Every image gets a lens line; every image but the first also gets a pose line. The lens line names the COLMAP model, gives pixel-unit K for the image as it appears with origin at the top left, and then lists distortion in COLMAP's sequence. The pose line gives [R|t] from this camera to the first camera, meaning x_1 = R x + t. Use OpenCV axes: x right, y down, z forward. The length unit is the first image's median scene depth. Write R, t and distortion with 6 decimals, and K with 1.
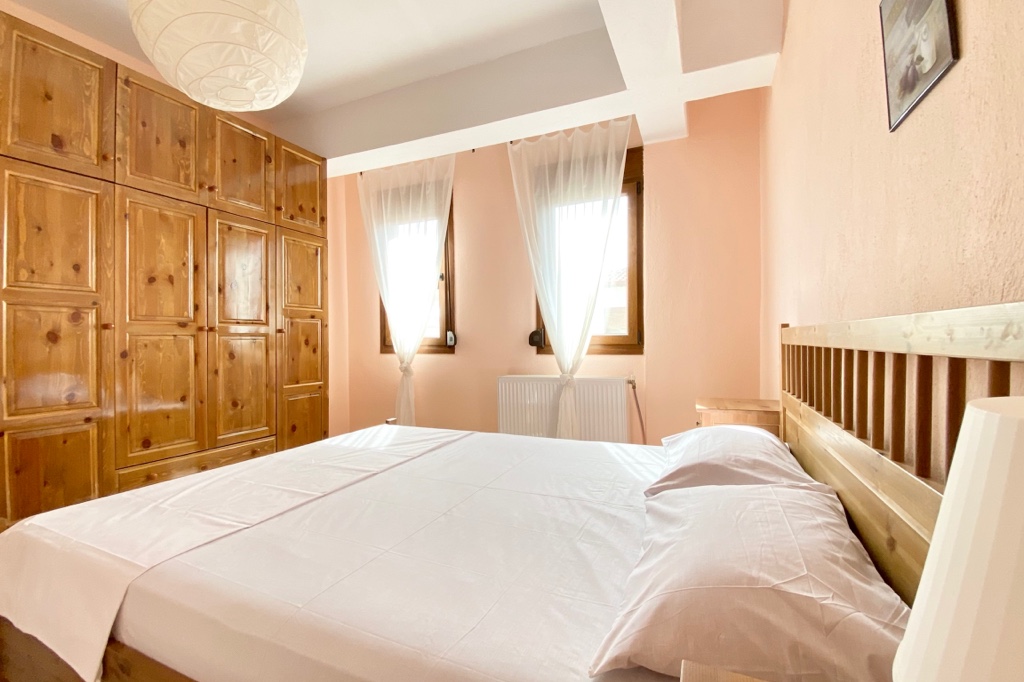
lens RADIAL K [[430.7, 0, 498.2], [0, 430.7, 341.0], [0, 0, 1]] dist [-0.000401, -0.000280]
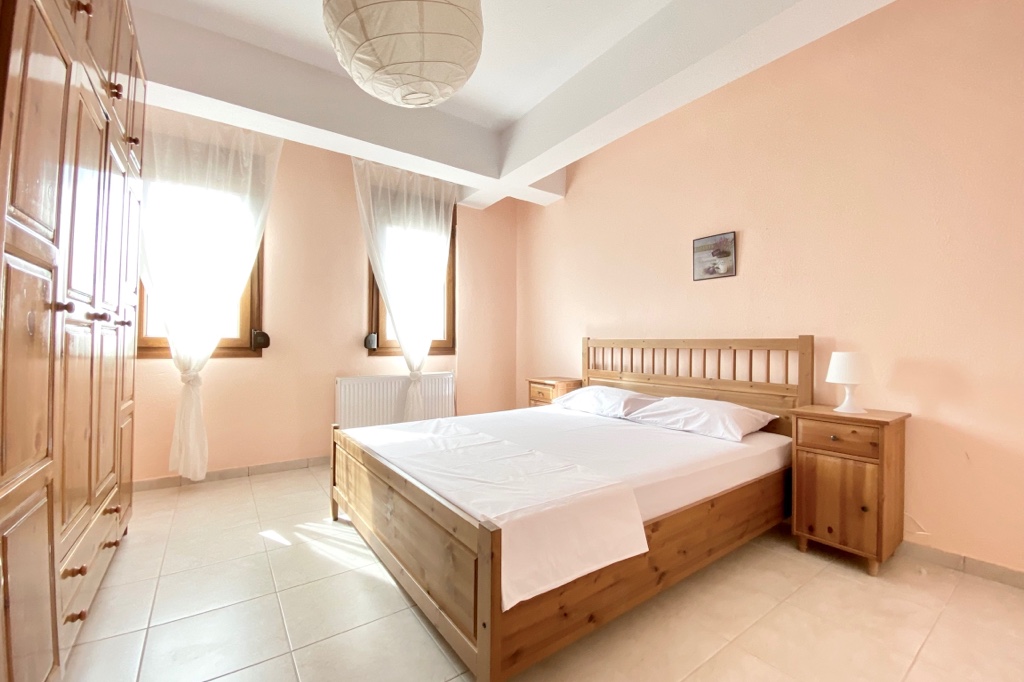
lens RADIAL K [[414.9, 0, 512.0], [0, 414.9, 341.0], [0, 0, 1]] dist [0.029125, -0.024669]
pose [[0.506334, 0.019753, 0.862111, -0.717337], [-0.007156, 0.999799, -0.018705, 0.011368], [-0.862308, 0.003302, 0.506374, 0.170650]]
